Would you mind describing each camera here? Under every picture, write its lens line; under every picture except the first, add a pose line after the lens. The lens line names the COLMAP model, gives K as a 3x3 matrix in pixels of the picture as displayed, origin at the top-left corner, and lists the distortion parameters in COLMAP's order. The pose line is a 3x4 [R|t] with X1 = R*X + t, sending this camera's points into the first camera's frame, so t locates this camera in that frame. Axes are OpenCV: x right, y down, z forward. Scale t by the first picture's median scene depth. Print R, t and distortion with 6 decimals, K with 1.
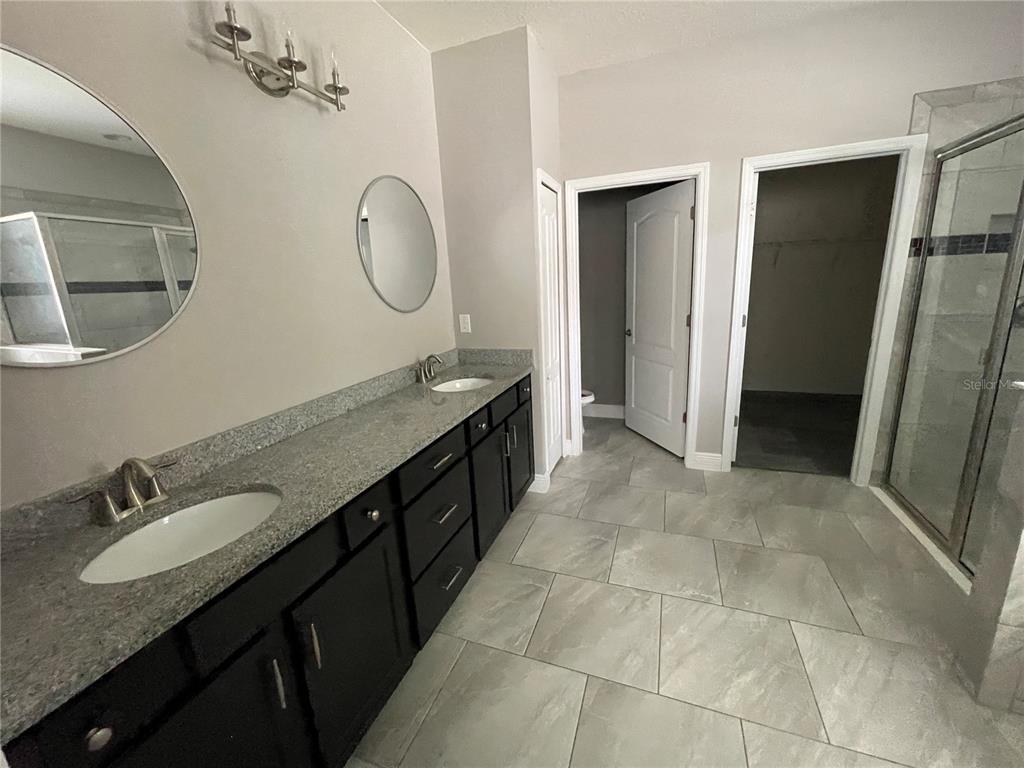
lens RADIAL K [[414.0, 0, 515.0], [0, 414.0, 383.4], [0, 0, 1]] dist [-0.000309, -0.000570]
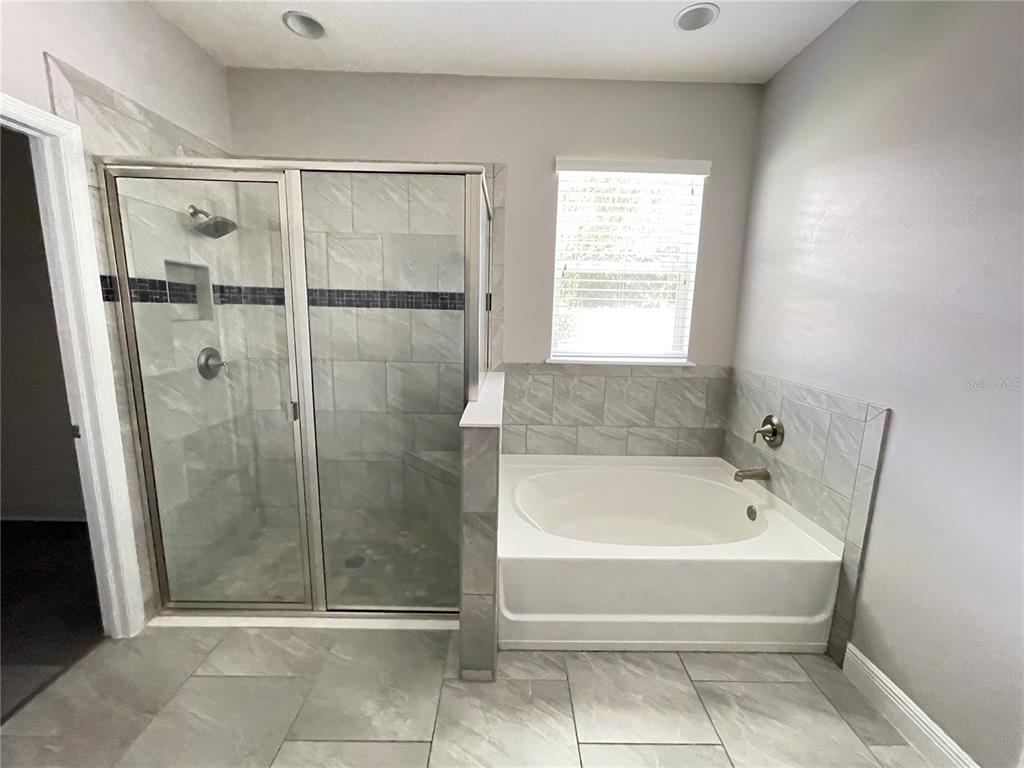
lens RADIAL K [[414.0, 0, 511.9], [0, 414.0, 379.3], [0, 0, 1]] dist [-0.000309, -0.000570]
pose [[-0.362024, -0.111369, 0.925492, 0.047433], [0.207821, 0.958206, 0.196599, -0.182452], [-0.908708, 0.263510, -0.323749, 0.670130]]
